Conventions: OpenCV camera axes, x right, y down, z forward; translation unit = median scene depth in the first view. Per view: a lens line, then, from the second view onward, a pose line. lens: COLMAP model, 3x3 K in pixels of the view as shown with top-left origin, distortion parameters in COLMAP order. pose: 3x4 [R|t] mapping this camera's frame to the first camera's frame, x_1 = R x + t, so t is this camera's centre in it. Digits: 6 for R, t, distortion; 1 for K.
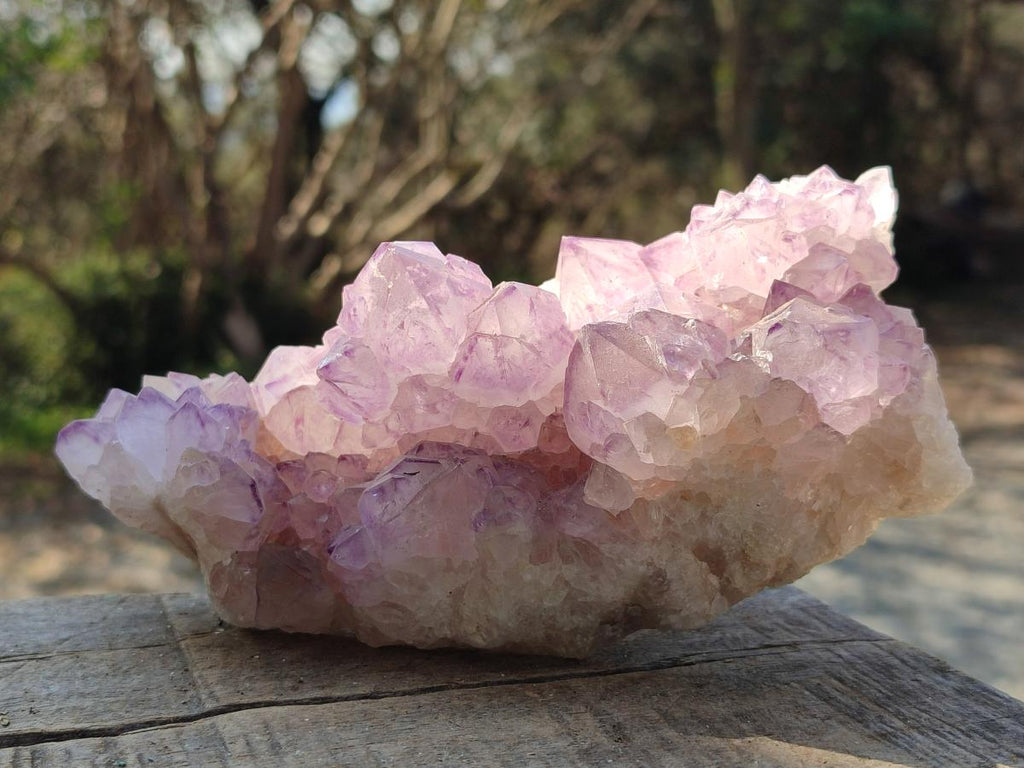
lens RADIAL K [[1528.5, 0, 512.0], [0, 1528.5, 384.0], [0, 0, 1]] dist [0.091939, -0.157312]
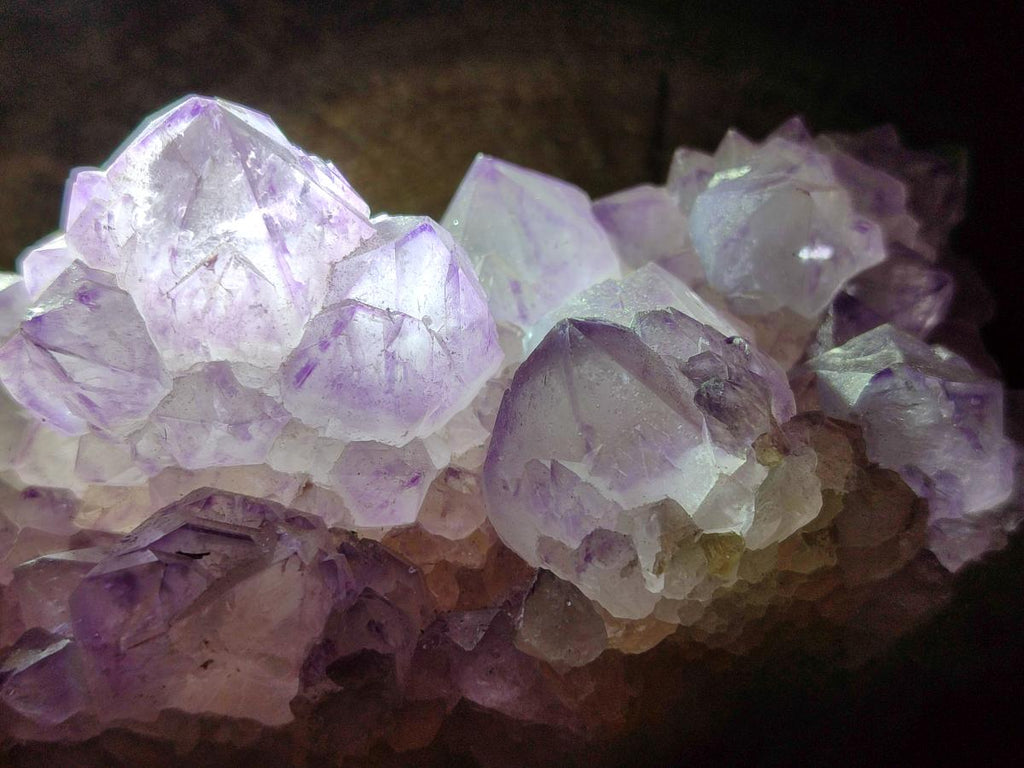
lens RADIAL K [[1528.5, 0, 512.0], [0, 1528.5, 384.0], [0, 0, 1]] dist [0.091939, -0.157312]
pose [[0.949424, 0.144207, 0.278924, -0.112066], [-0.145872, 0.989191, -0.014893, -0.005029], [-0.278057, -0.026547, 0.960198, 0.472749]]
